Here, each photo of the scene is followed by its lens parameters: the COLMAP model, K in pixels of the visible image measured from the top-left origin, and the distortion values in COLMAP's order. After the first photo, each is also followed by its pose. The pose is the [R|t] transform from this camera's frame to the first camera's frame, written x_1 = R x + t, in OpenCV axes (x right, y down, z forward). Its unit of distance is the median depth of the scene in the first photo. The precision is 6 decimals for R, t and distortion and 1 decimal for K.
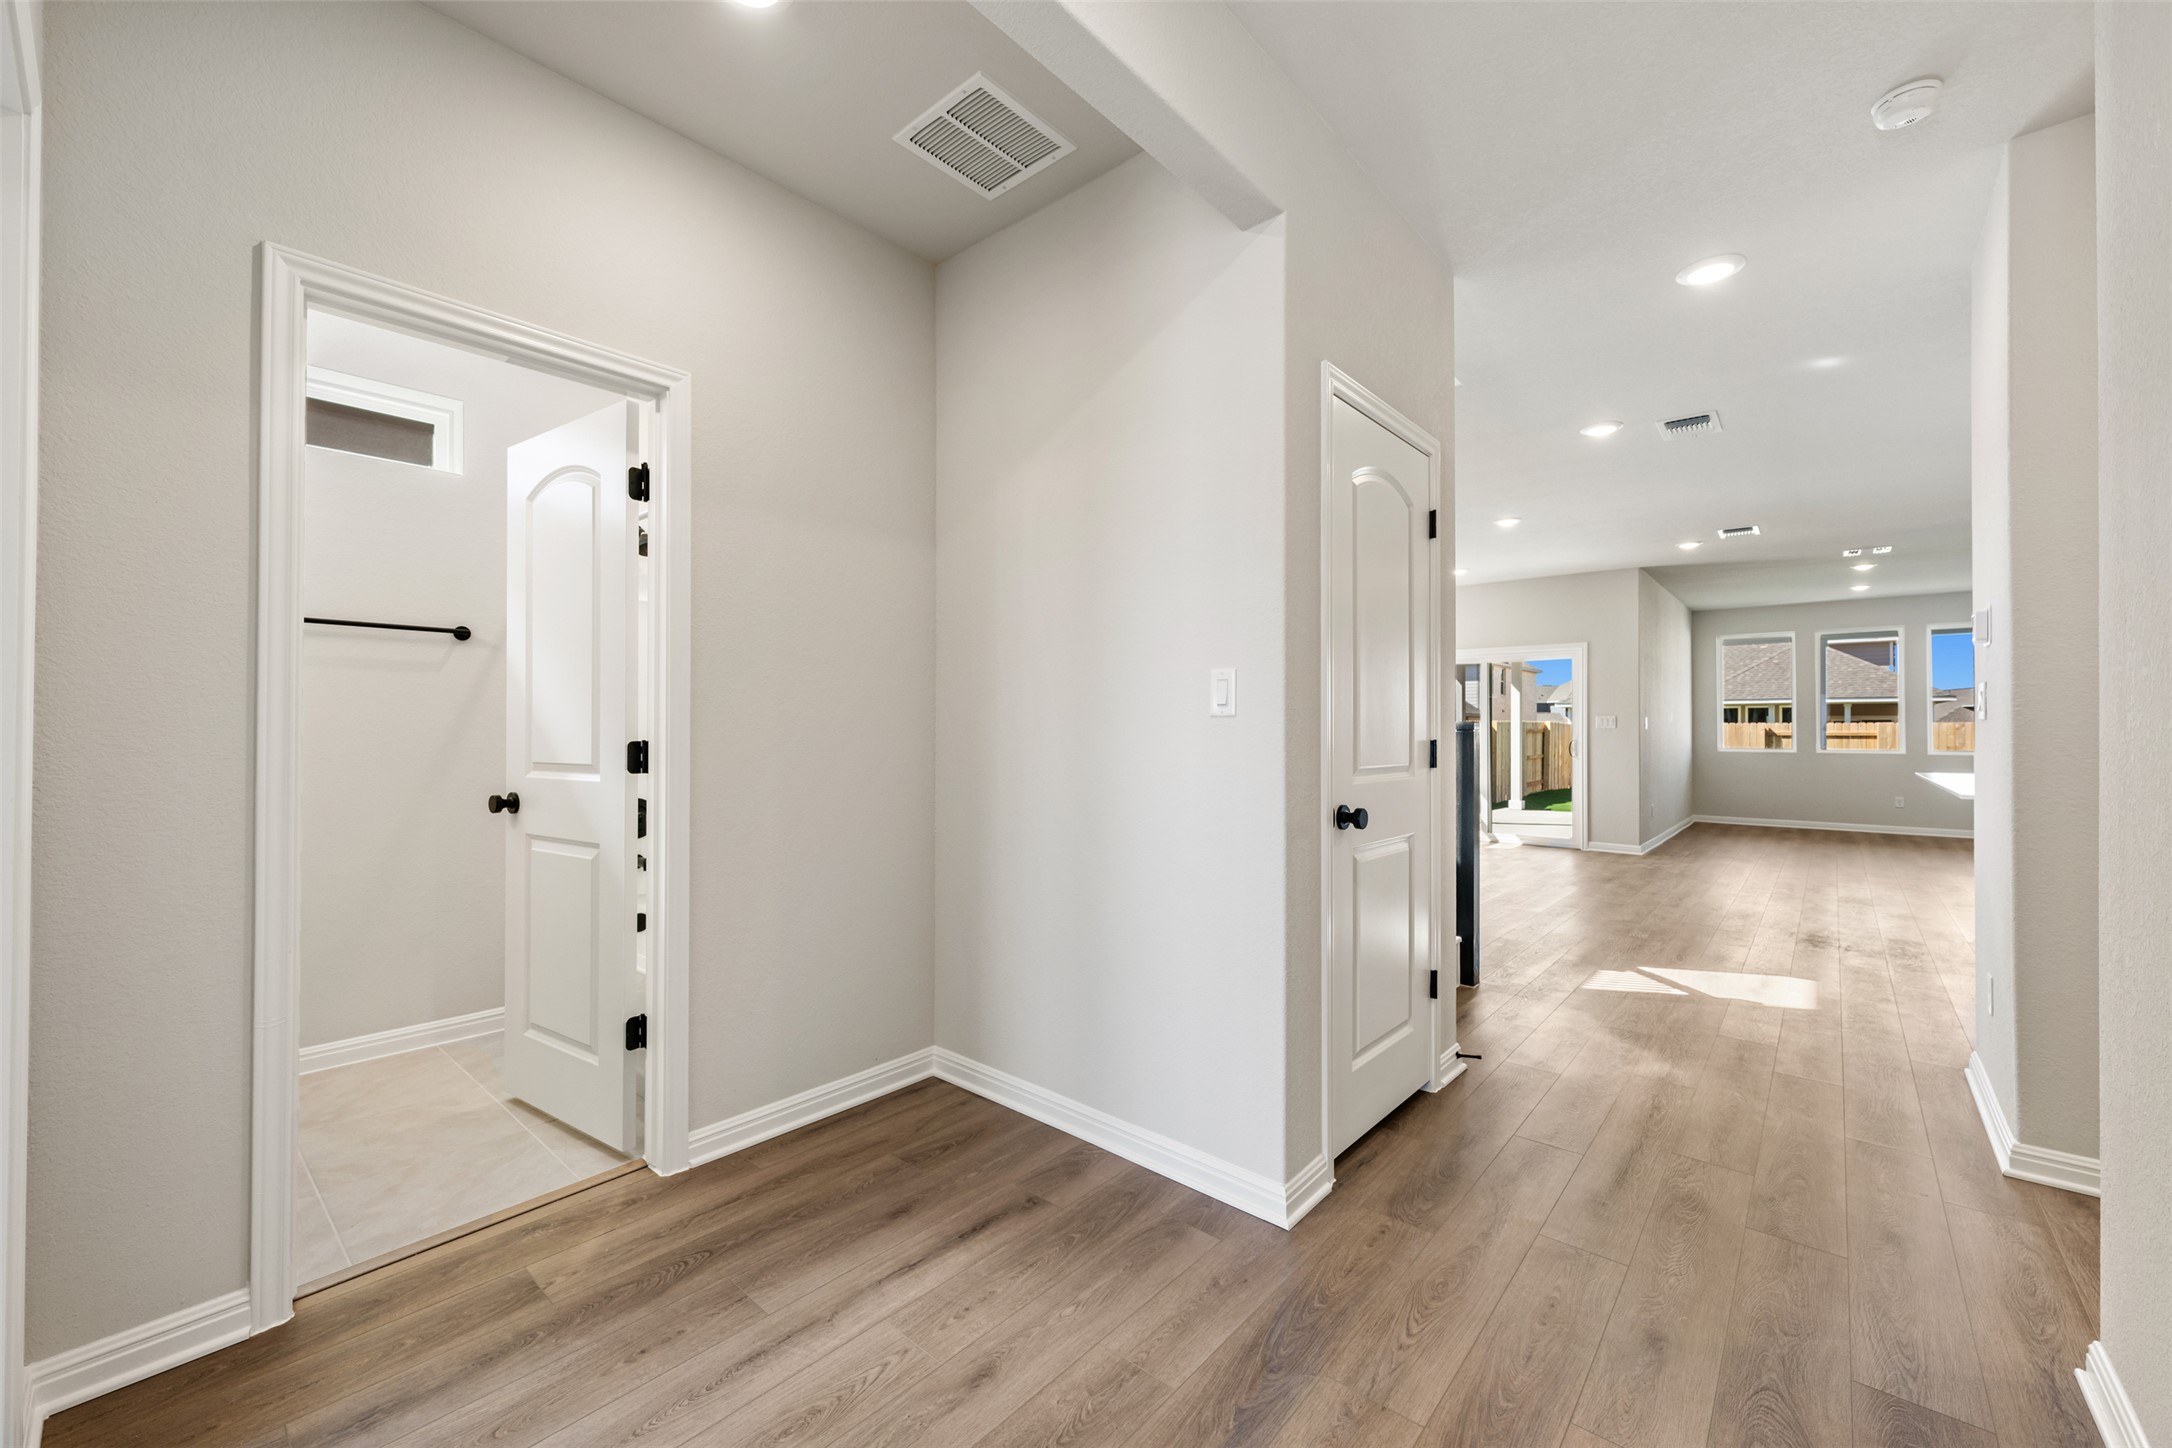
lens RADIAL K [[861.5, 0, 1080.1], [0, 861.5, 733.8], [0, 0, 1]] dist [-0.001429, -0.000408]
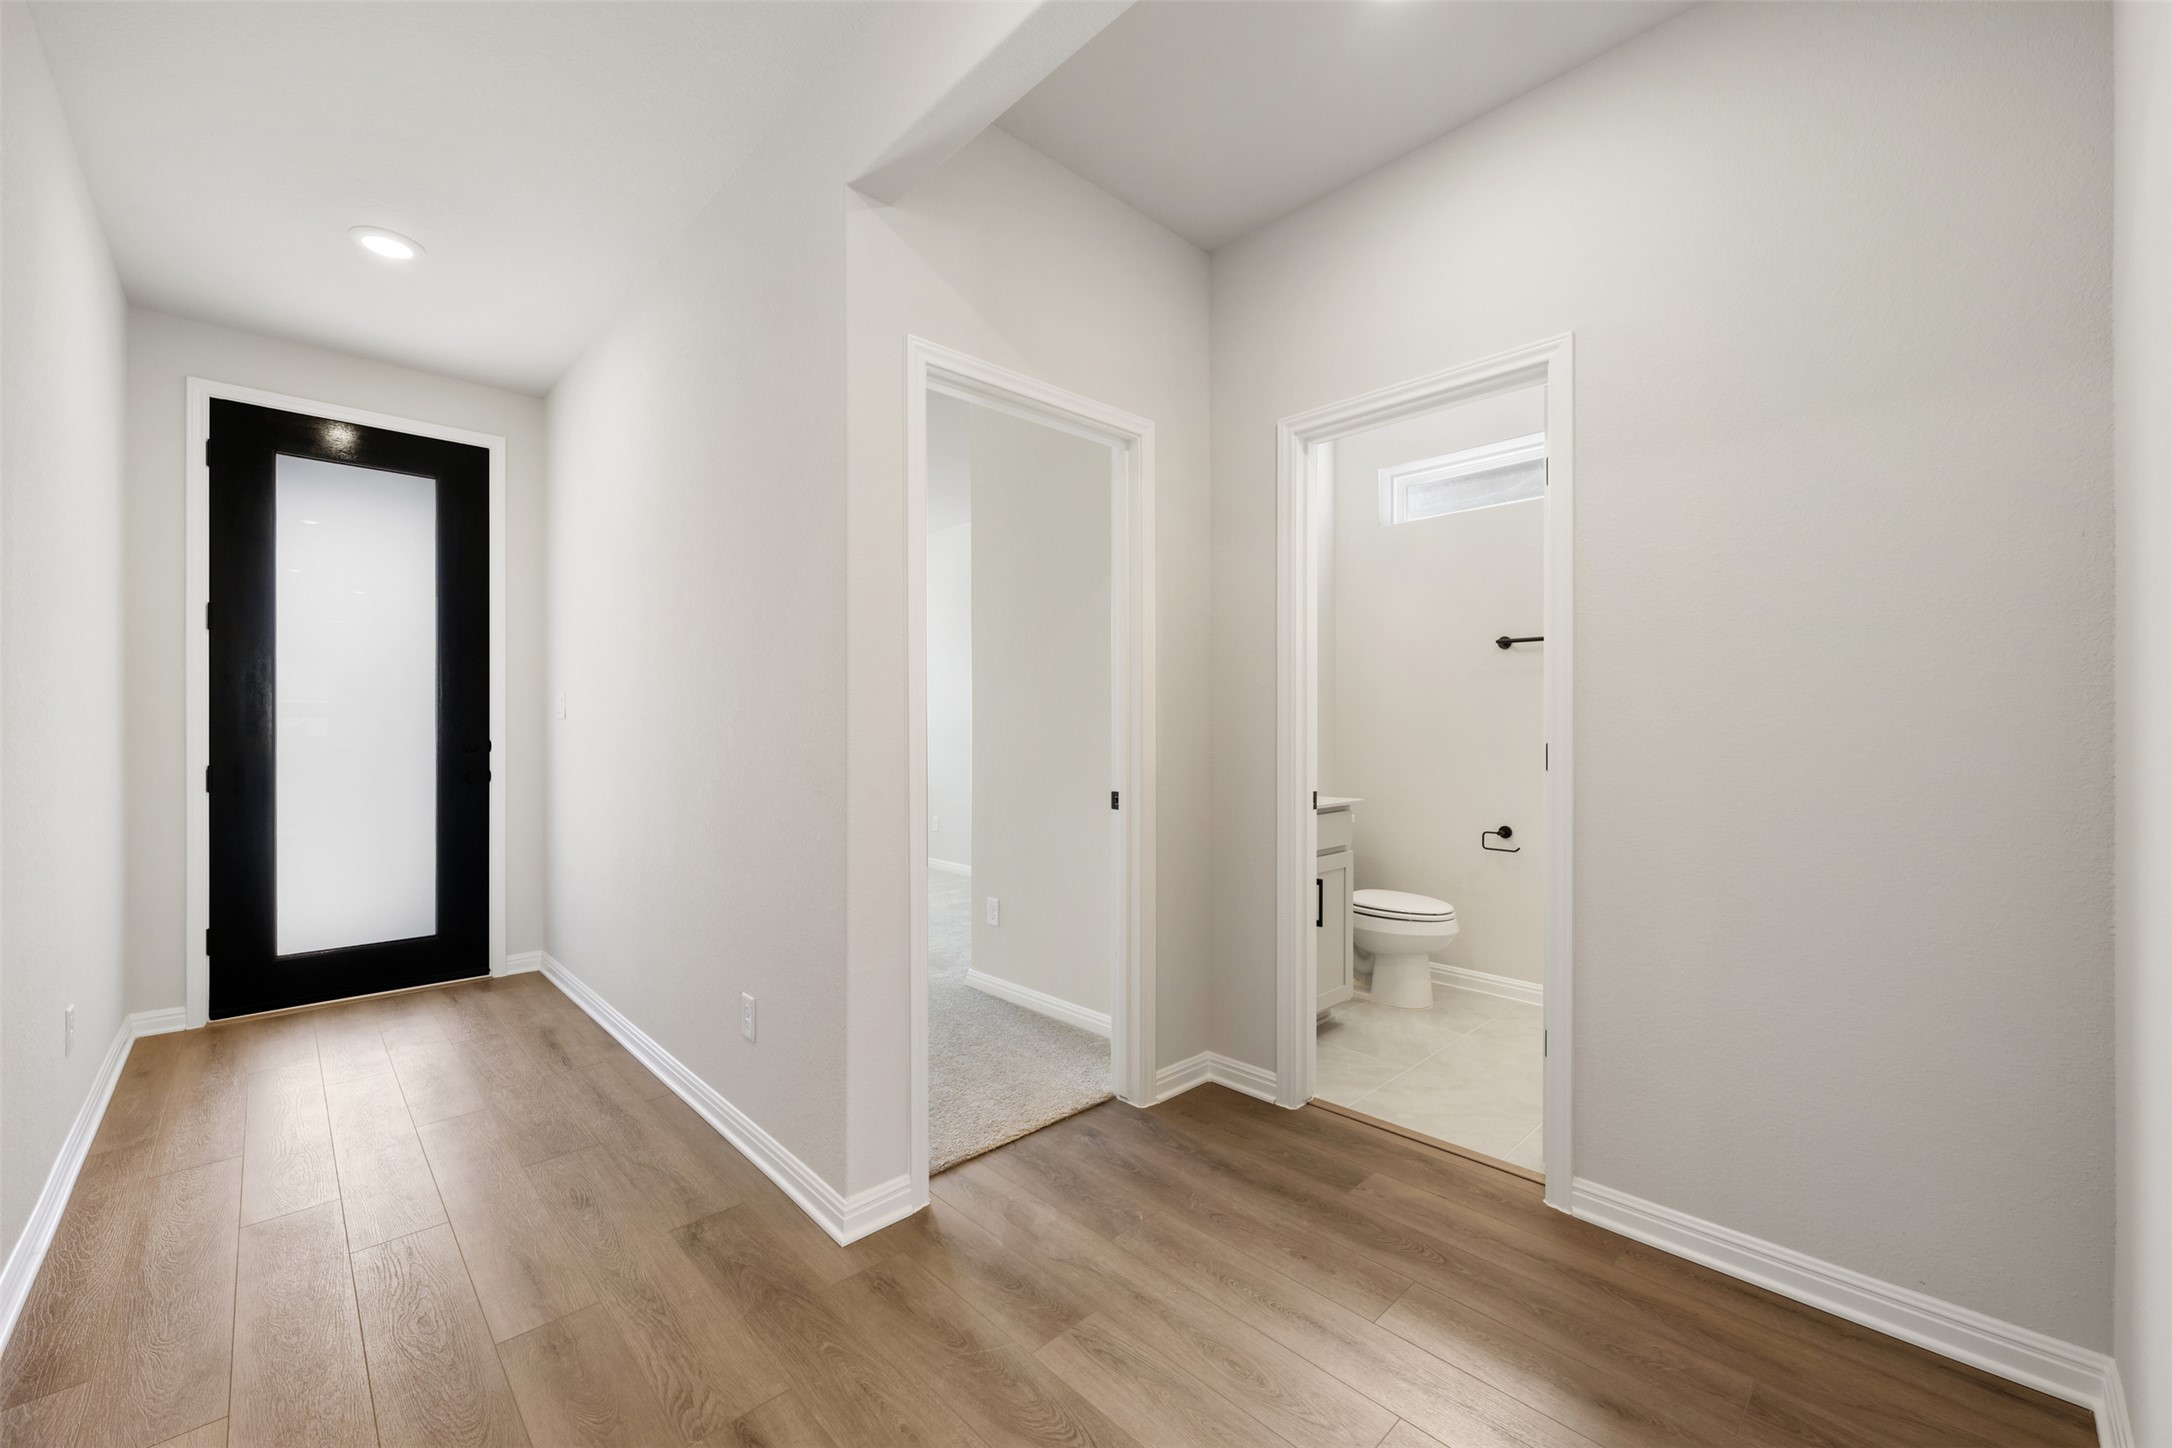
lens RADIAL K [[861.5, 0, 1075.1], [0, 861.5, 710.8], [0, 0, 1]] dist [-0.001429, -0.000408]
pose [[-0.100711, -0.019419, -0.994726, 0.546807], [-0.005519, 0.999805, -0.018959, 0.000003], [0.994900, 0.003581, -0.100798, 0.628381]]
